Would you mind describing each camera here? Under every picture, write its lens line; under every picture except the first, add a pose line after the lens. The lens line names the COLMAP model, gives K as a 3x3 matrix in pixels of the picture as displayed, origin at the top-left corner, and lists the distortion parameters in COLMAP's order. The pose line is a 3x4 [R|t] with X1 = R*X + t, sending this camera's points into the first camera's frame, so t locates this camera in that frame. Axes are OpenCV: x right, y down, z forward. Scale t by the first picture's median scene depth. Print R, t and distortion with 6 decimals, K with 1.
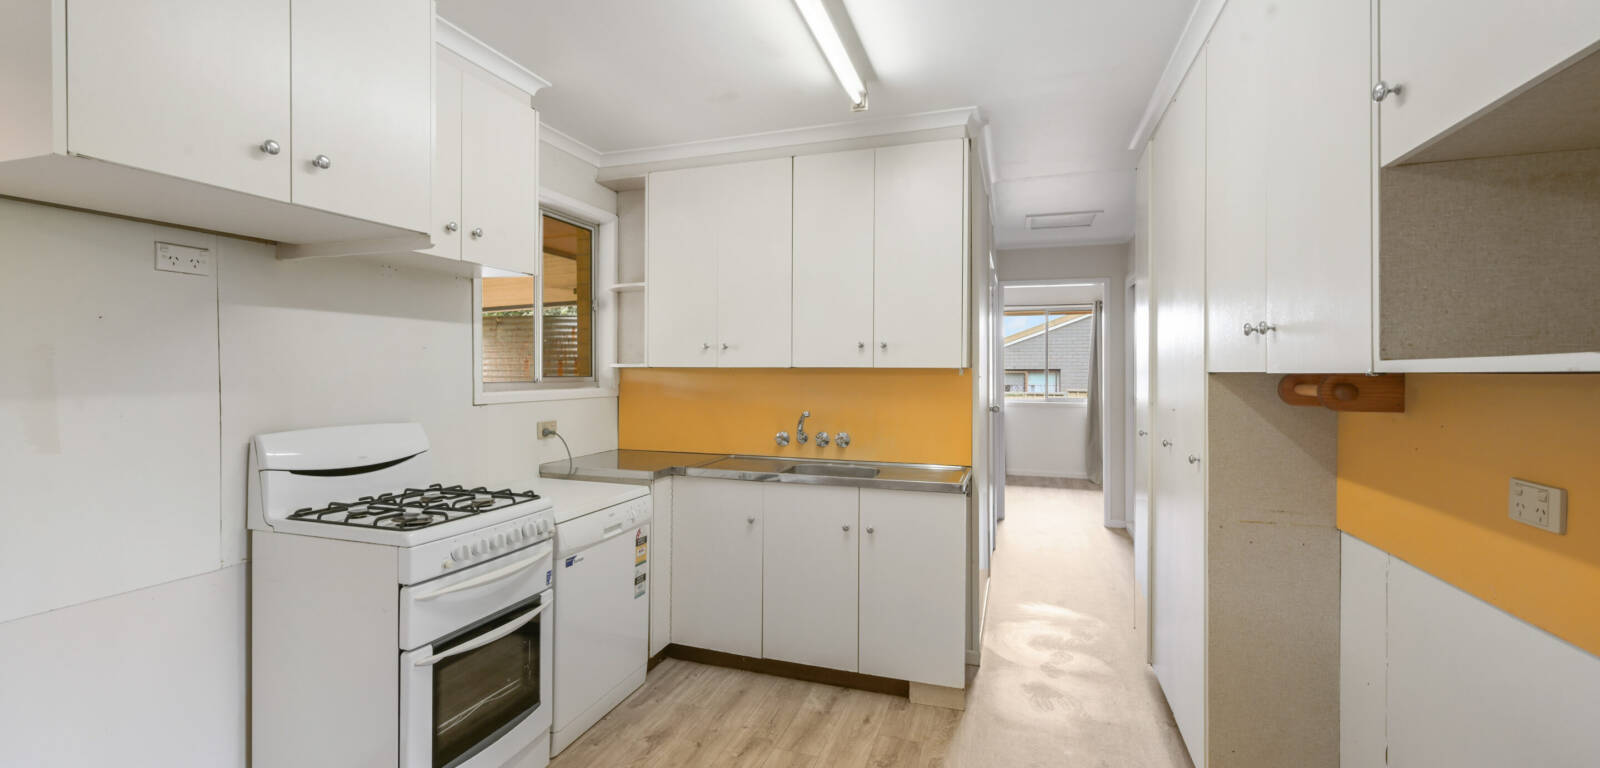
lens RADIAL K [[637.8, 0, 804.6], [0, 637.8, 385.2], [0, 0, 1]] dist [-0.001050, -0.000008]
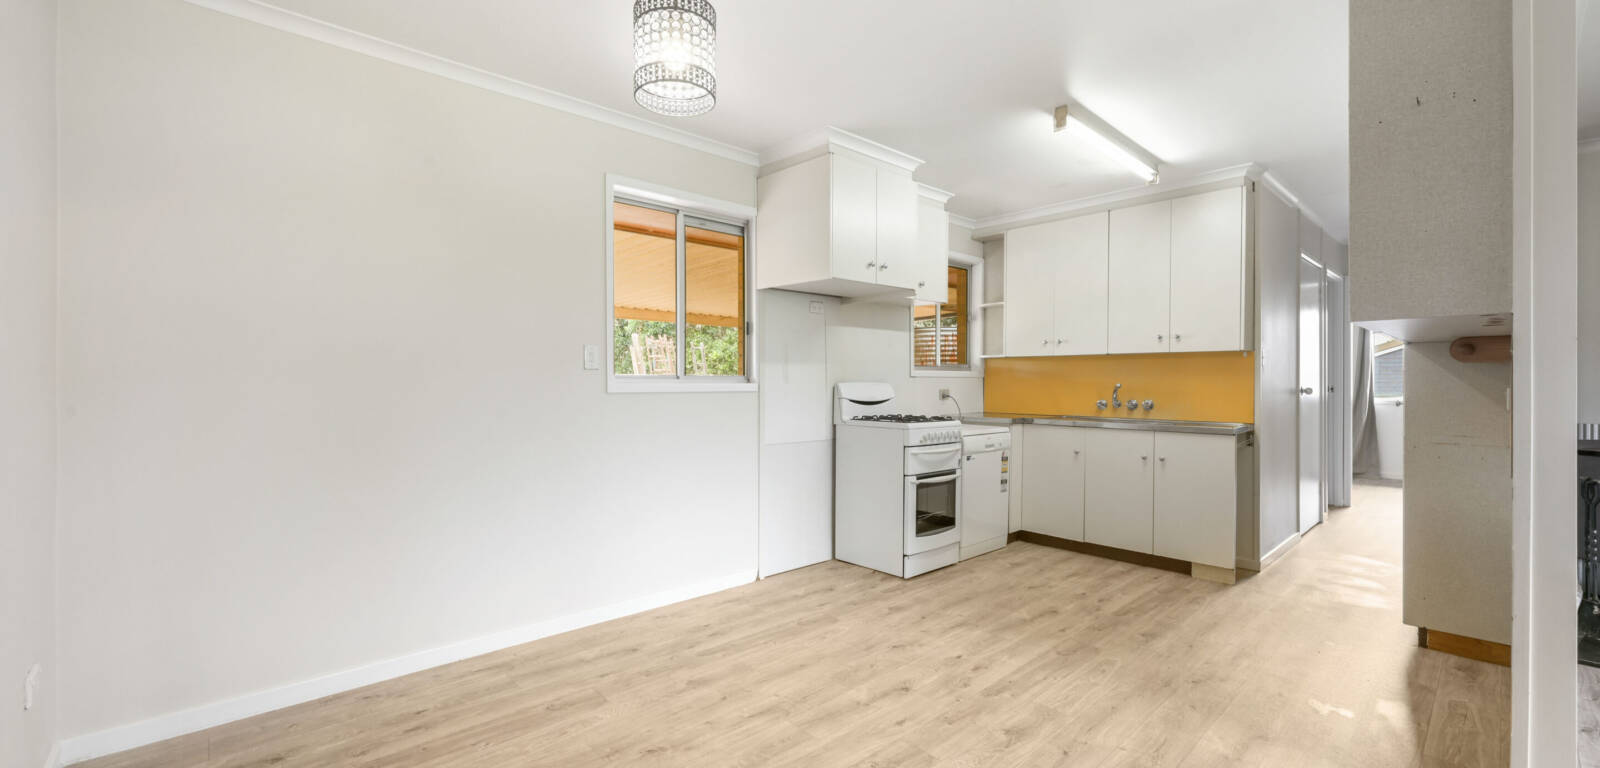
lens RADIAL K [[637.8, 0, 804.6], [0, 637.8, 385.2], [0, 0, 1]] dist [-0.001050, -0.000008]
pose [[0.874856, 0.002704, -0.484375, 0.090147], [-0.010434, 0.999858, -0.013264, 0.079154], [0.484270, 0.016658, 0.874760, -0.695373]]
